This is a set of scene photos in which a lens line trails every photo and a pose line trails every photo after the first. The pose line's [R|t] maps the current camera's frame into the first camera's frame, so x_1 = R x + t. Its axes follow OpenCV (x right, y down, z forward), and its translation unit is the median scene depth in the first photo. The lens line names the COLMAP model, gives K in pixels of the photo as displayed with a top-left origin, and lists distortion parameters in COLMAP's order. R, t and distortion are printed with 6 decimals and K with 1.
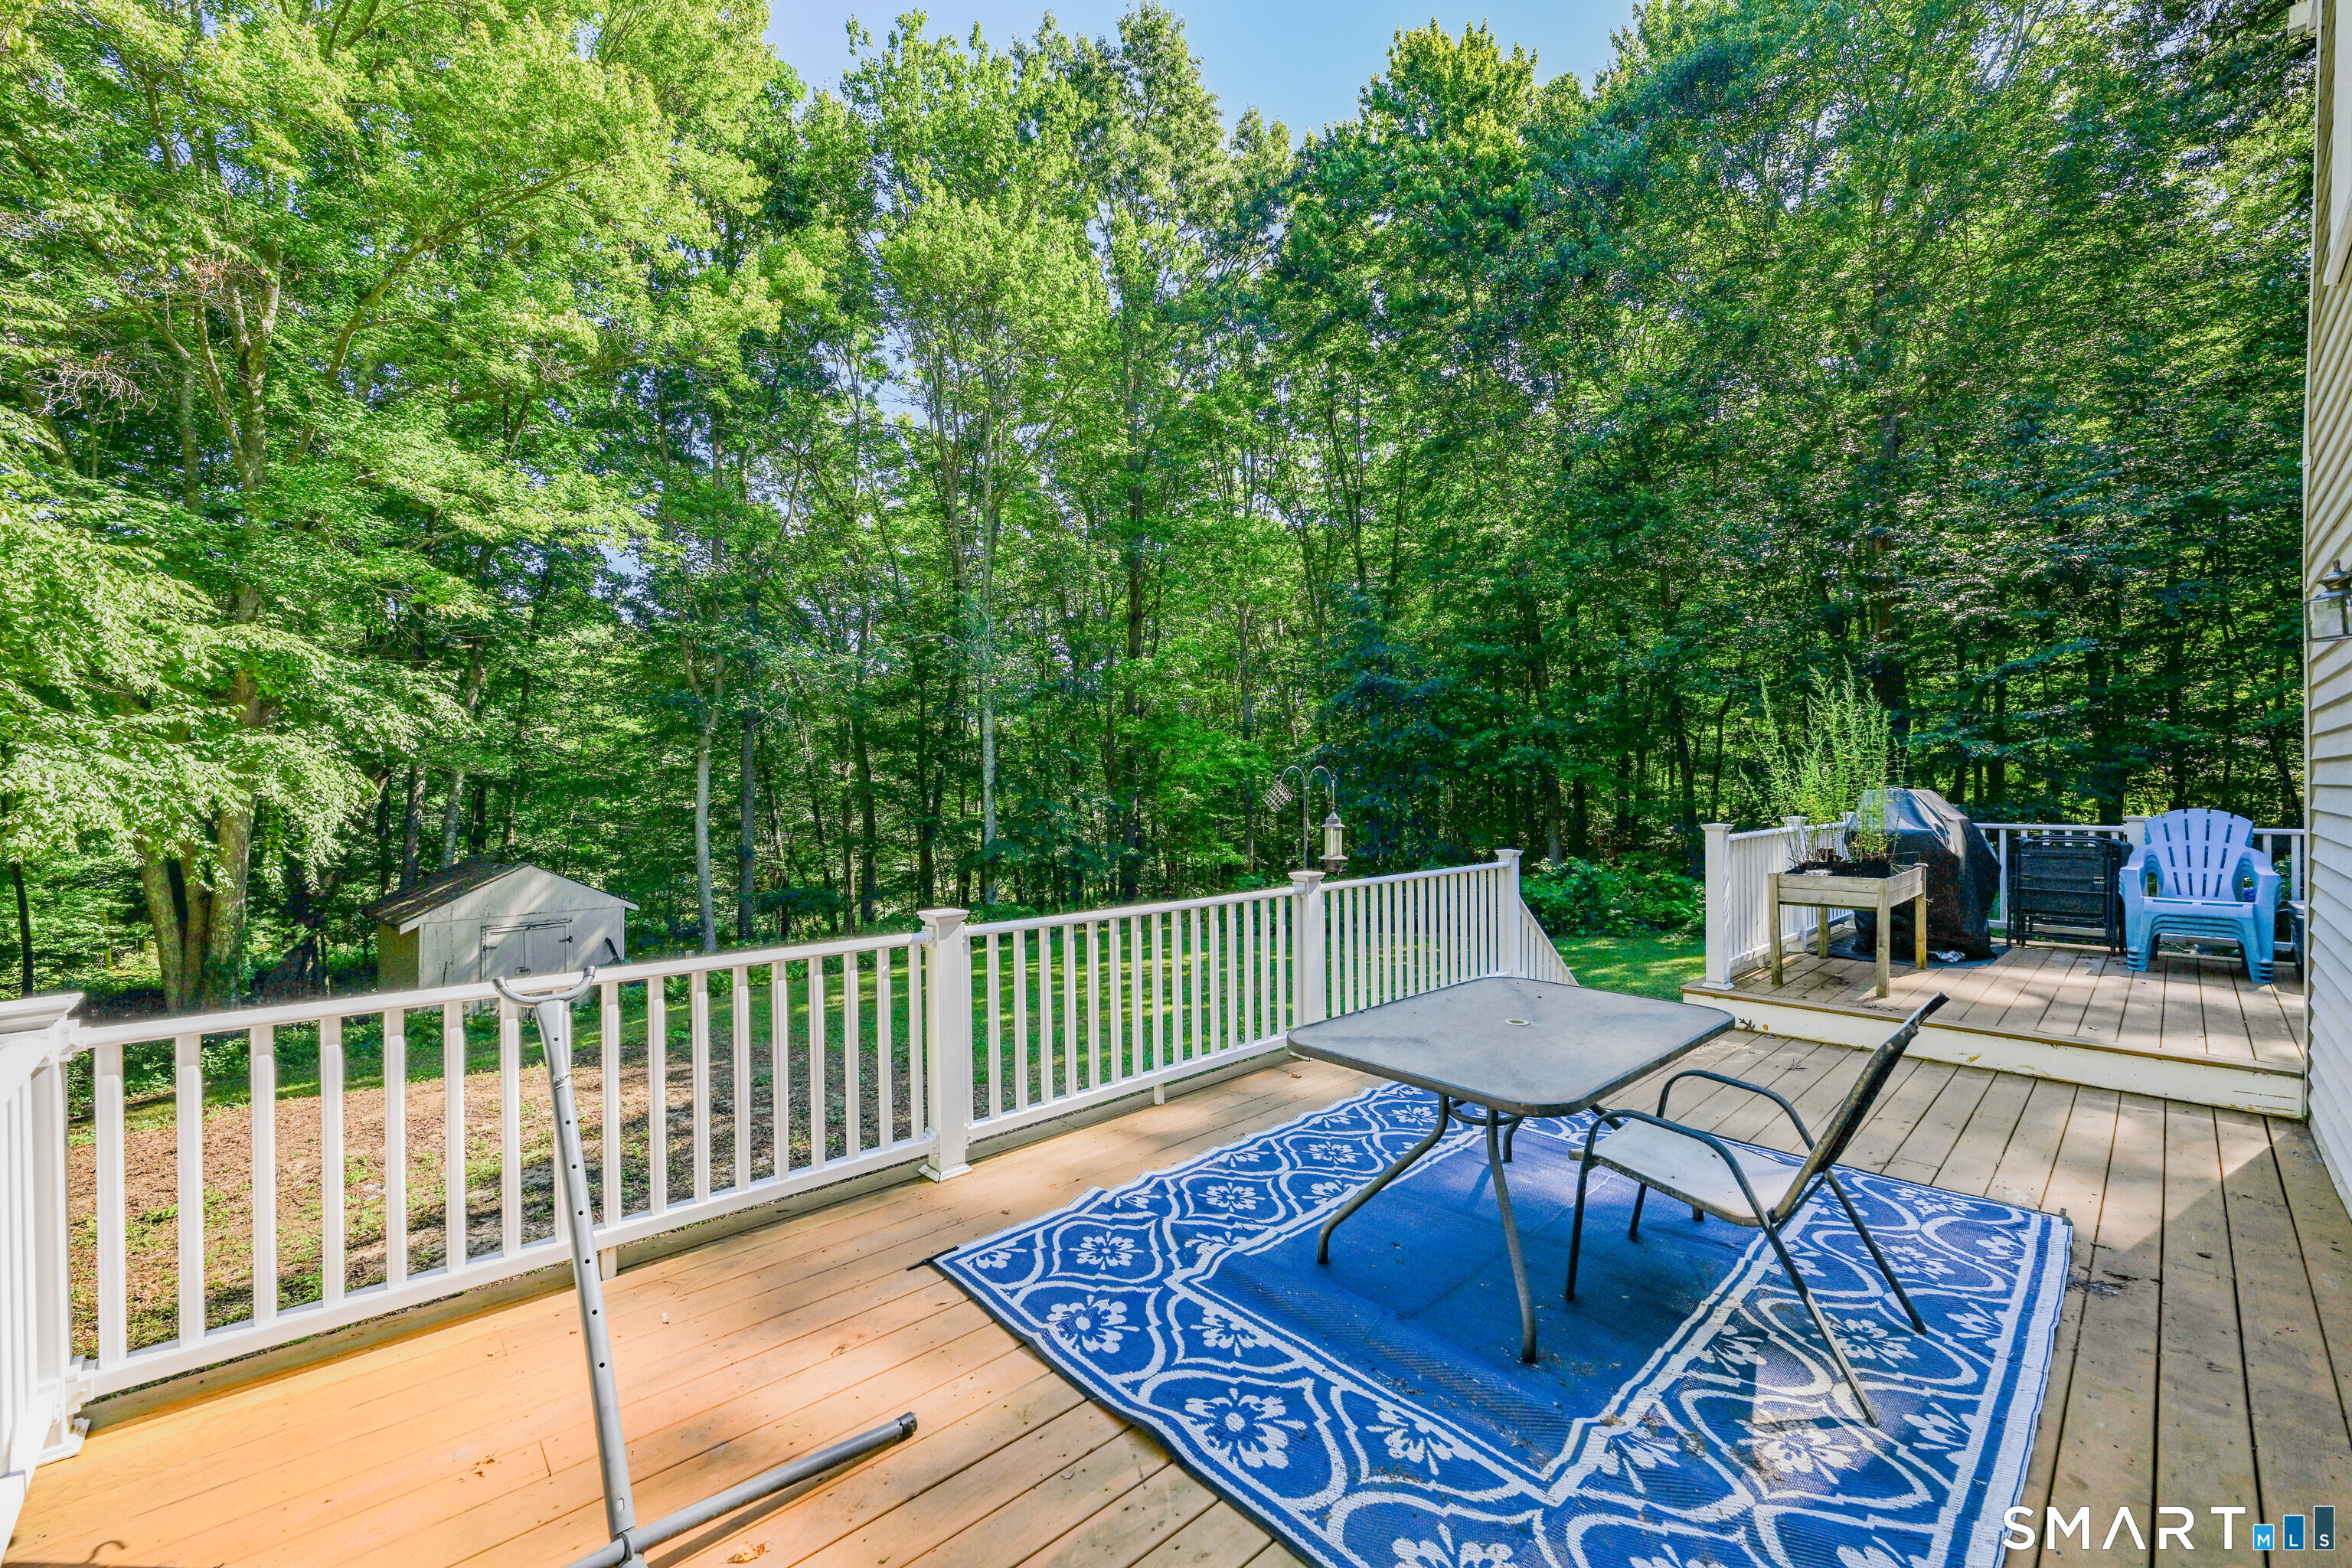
lens RADIAL K [[946.4, 0, 1176.0], [0, 946.4, 784.0], [0, 0, 1]] dist [-0.000664, -0.000009]
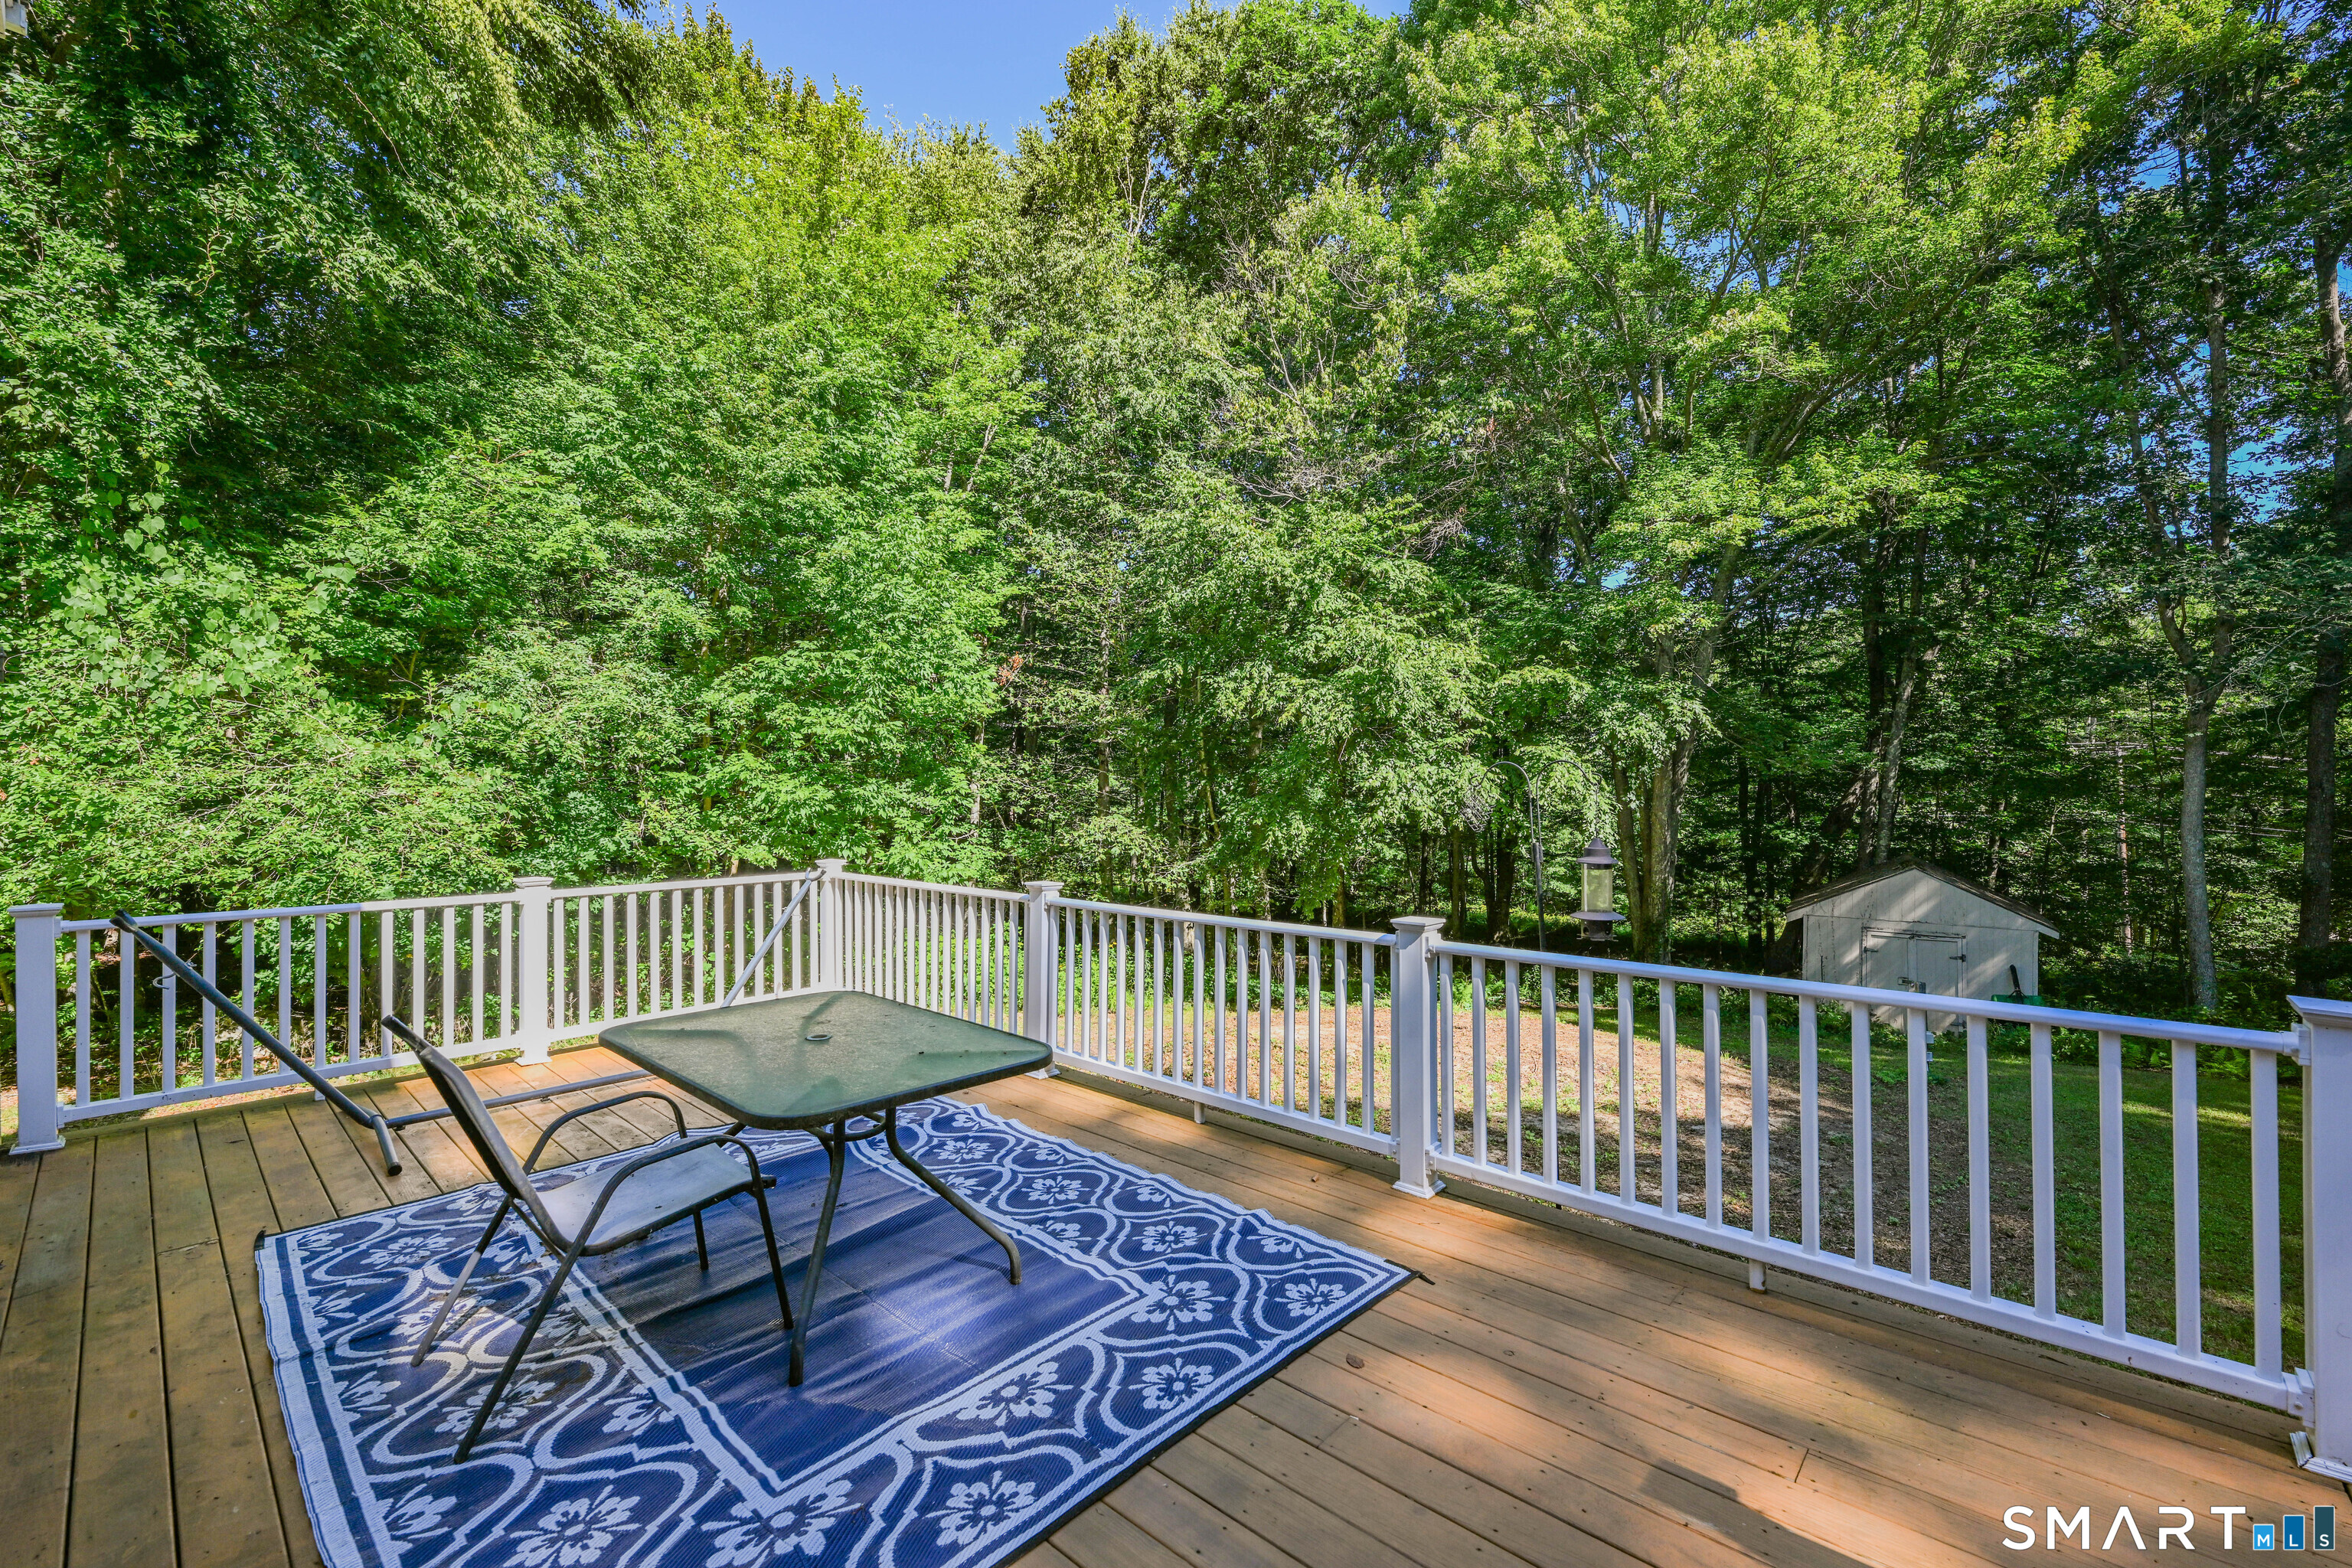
lens RADIAL K [[975.5, 0, 1176.0], [0, 975.5, 784.0], [0, 0, 1]] dist [-0.001282, -0.000354]
pose [[0.063307, -0.006696, -0.997972, 1.133847], [0.010302, 0.999929, -0.006056, -0.002488], [0.997941, -0.009898, 0.063371, 1.062370]]
